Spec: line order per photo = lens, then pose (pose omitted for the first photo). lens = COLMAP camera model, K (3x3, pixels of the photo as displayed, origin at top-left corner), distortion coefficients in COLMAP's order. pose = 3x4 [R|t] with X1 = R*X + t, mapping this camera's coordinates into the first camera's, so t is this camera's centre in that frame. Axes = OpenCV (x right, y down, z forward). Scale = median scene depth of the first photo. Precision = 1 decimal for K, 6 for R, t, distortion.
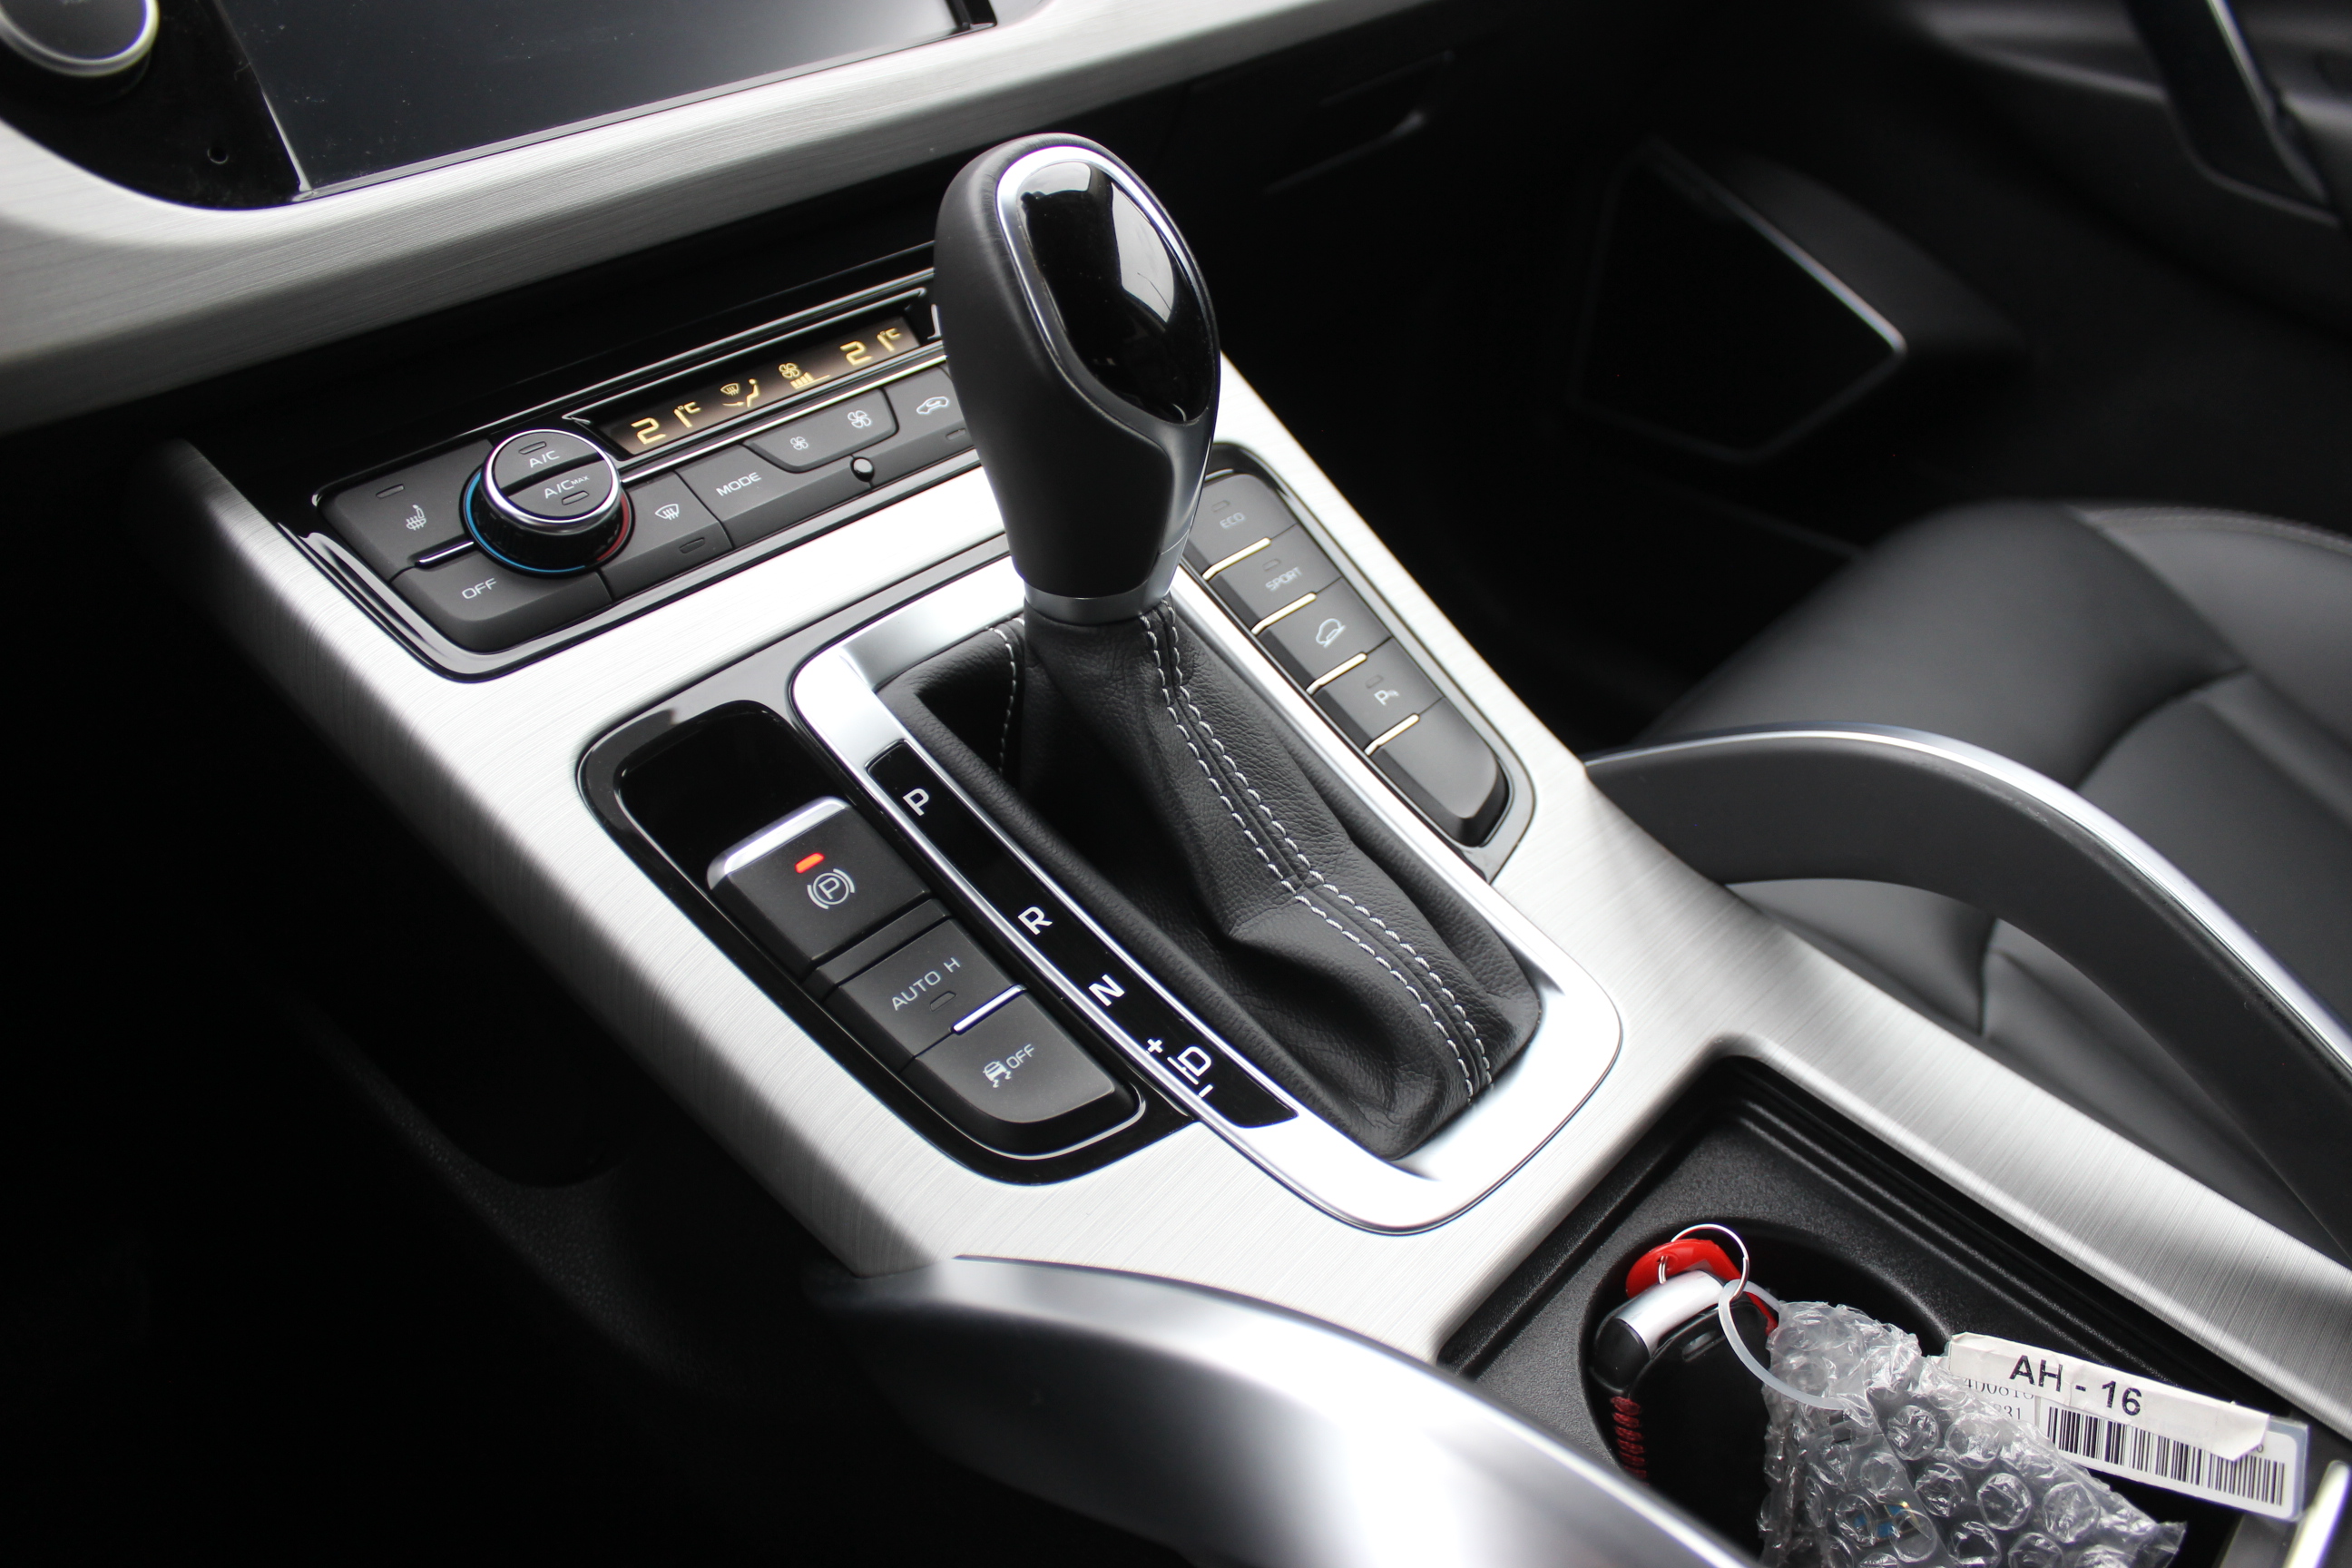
lens RADIAL K [[1870.1, 0, 1230.4], [0, 1870.1, 790.3], [0, 0, 1]] dist [-0.161973, 0.128357]
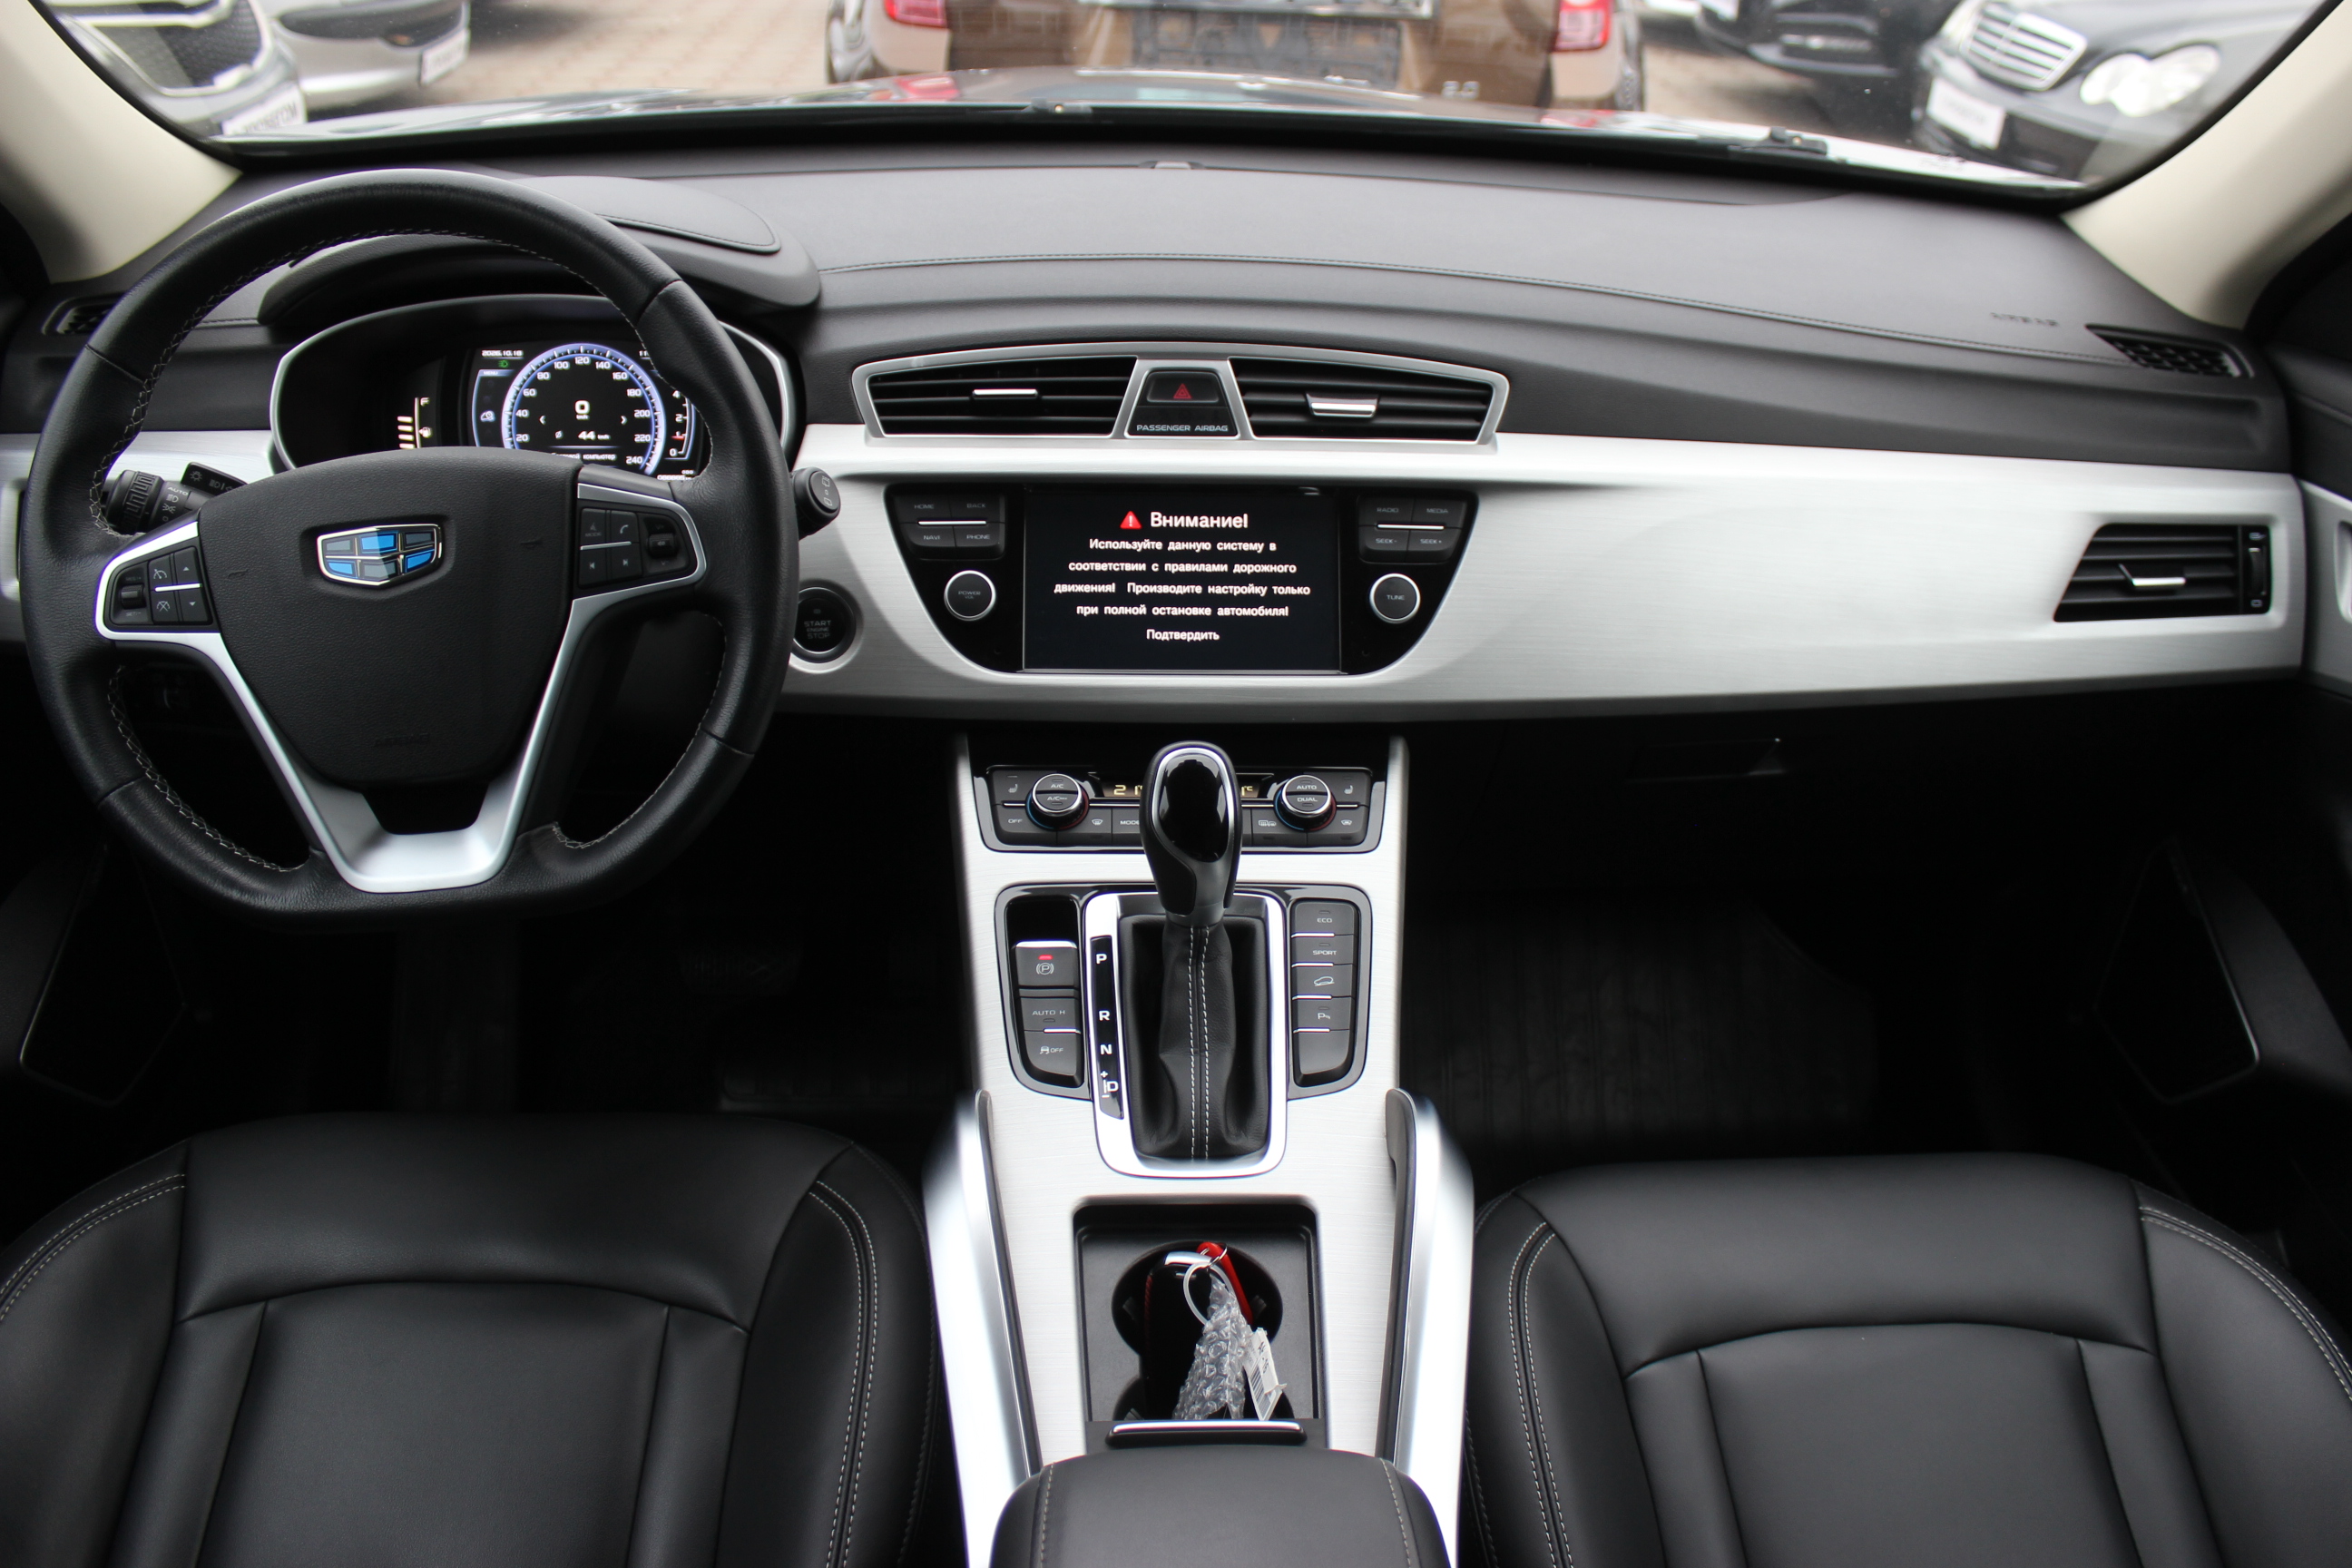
lens RADIAL K [[1870.1, 0, 1230.4], [0, 1870.1, 790.3], [0, 0, 1]] dist [-0.161973, 0.128357]
pose [[0.688396, 0.326506, -0.647692, 1.605238], [-0.430297, 0.902684, -0.002291, -0.283806], [0.583913, 0.280277, 0.761899, -0.958449]]
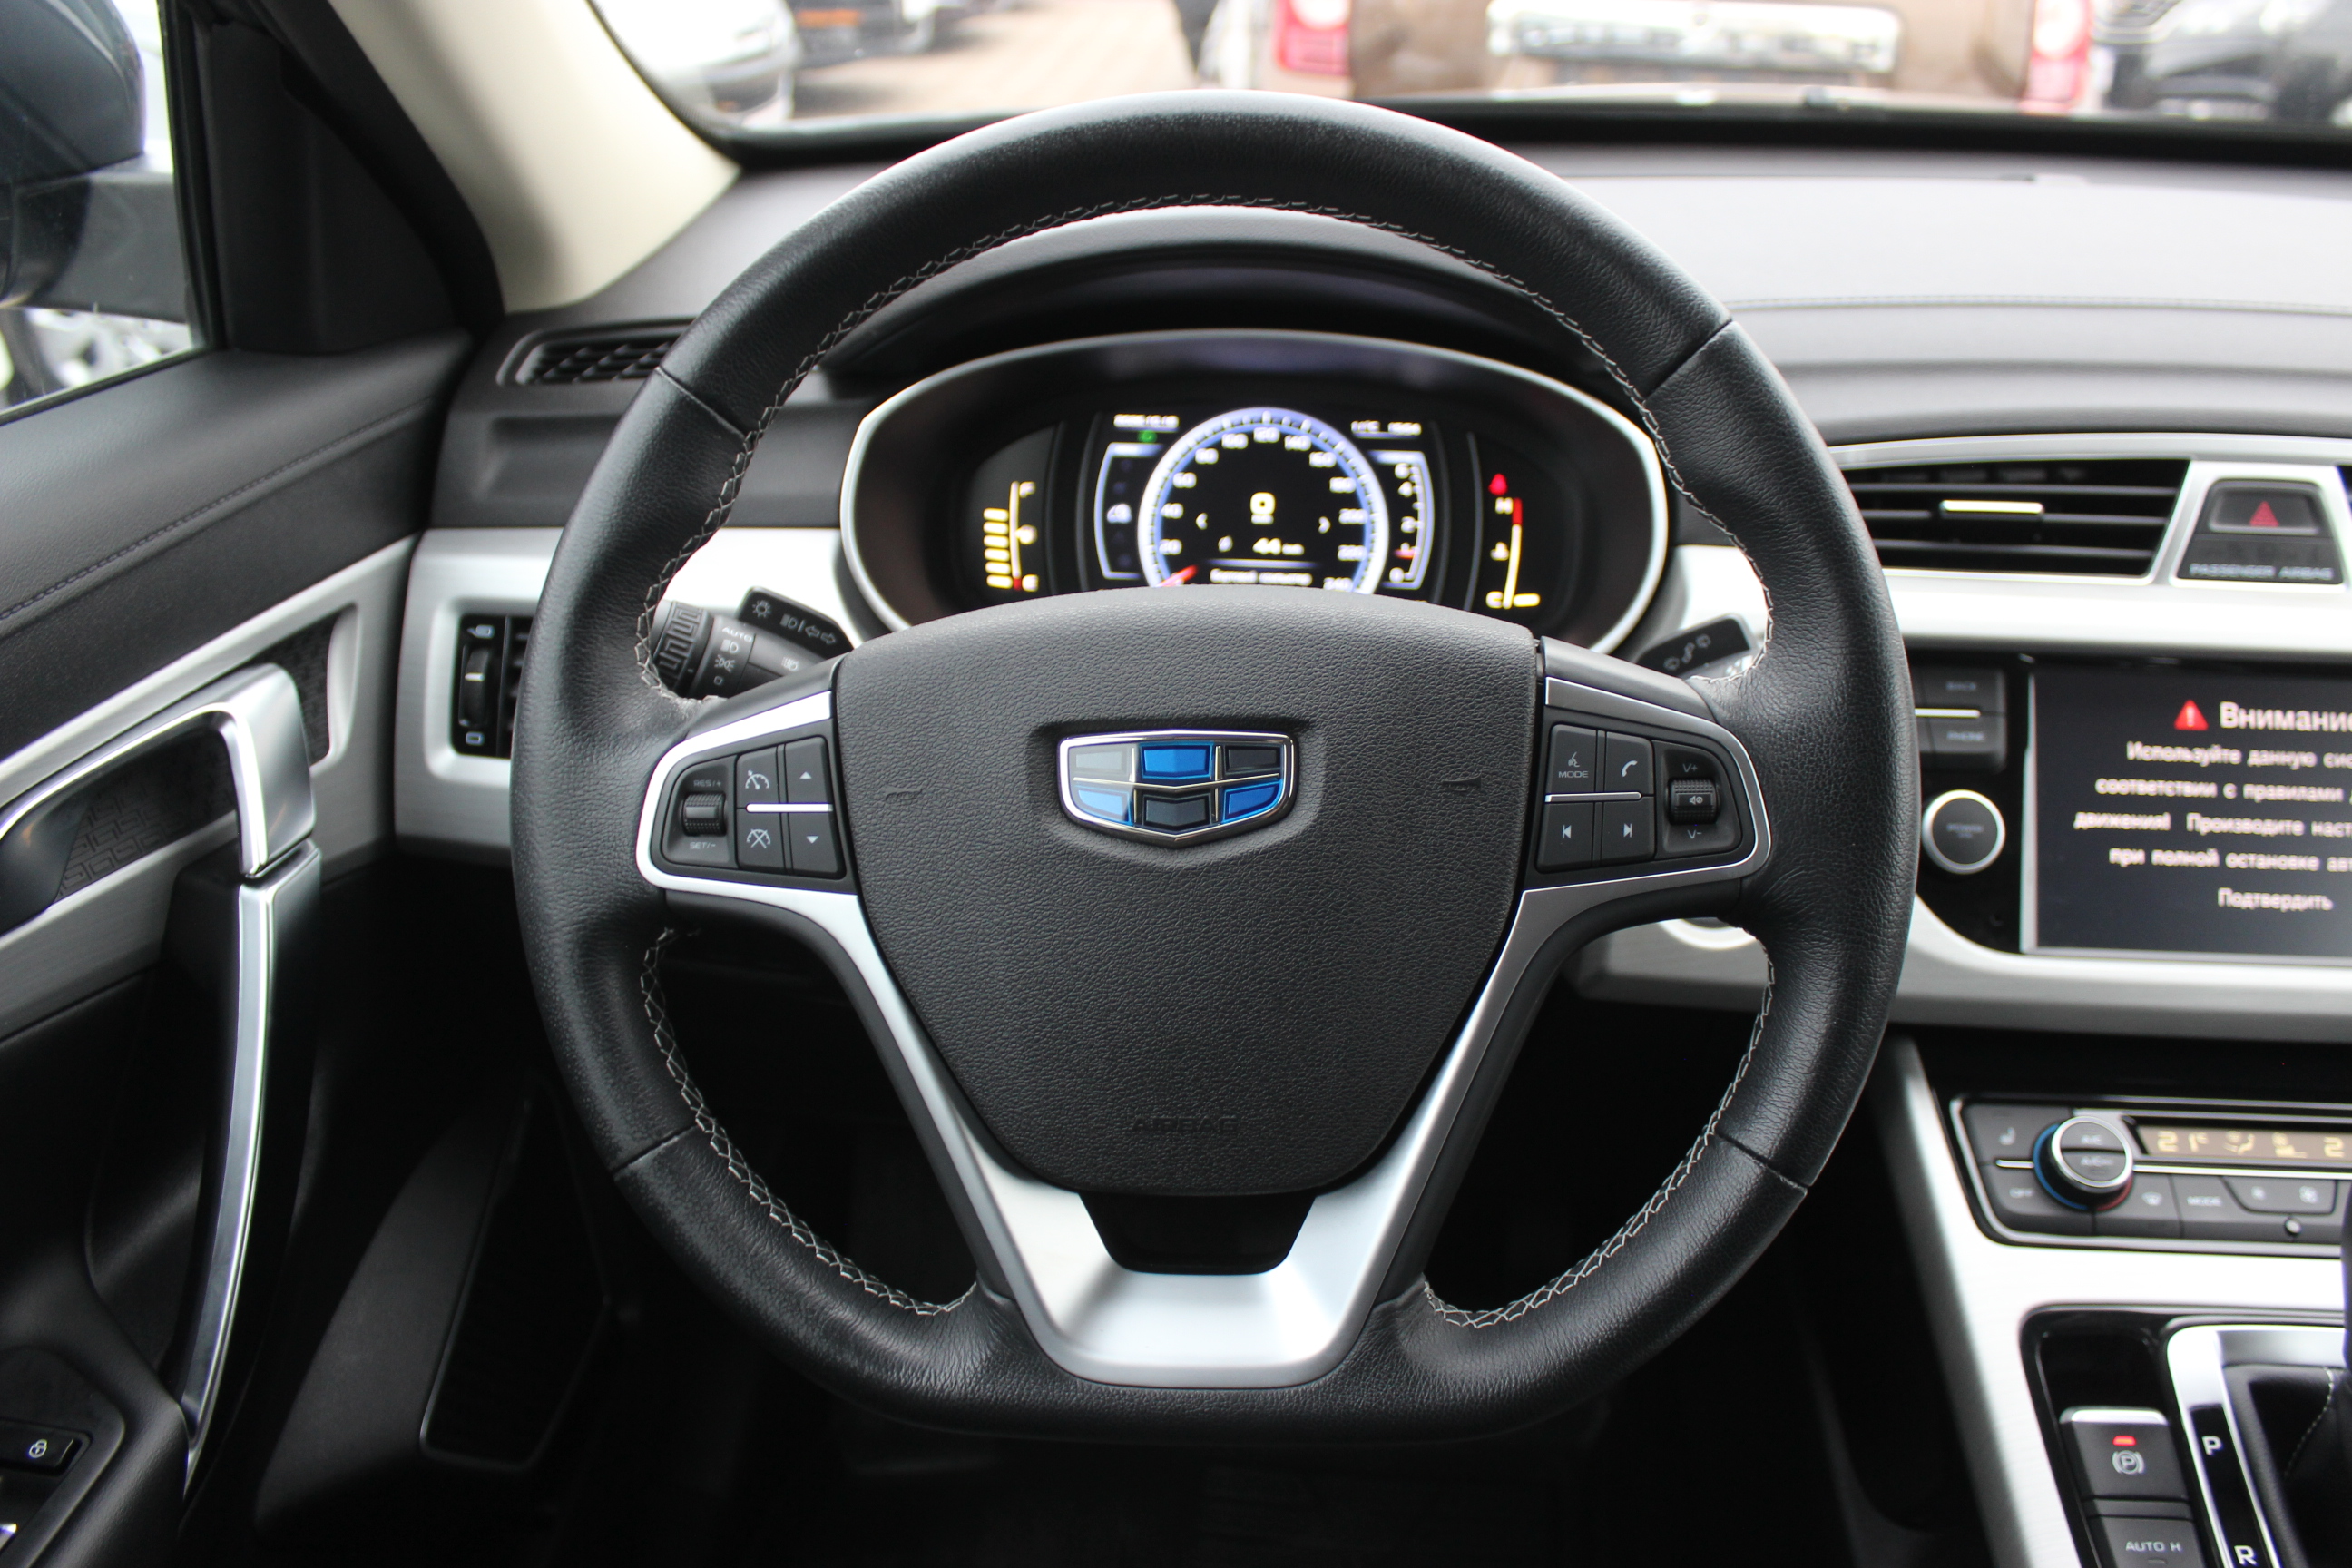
lens RADIAL K [[1870.1, 0, 1230.4], [0, 1870.1, 790.3], [0, 0, 1]] dist [-0.161973, 0.128357]
pose [[0.595369, 0.317641, -0.737997, 0.281760], [-0.458237, 0.888737, 0.012845, -0.127848], [0.659966, 0.330530, 0.674681, -0.766149]]
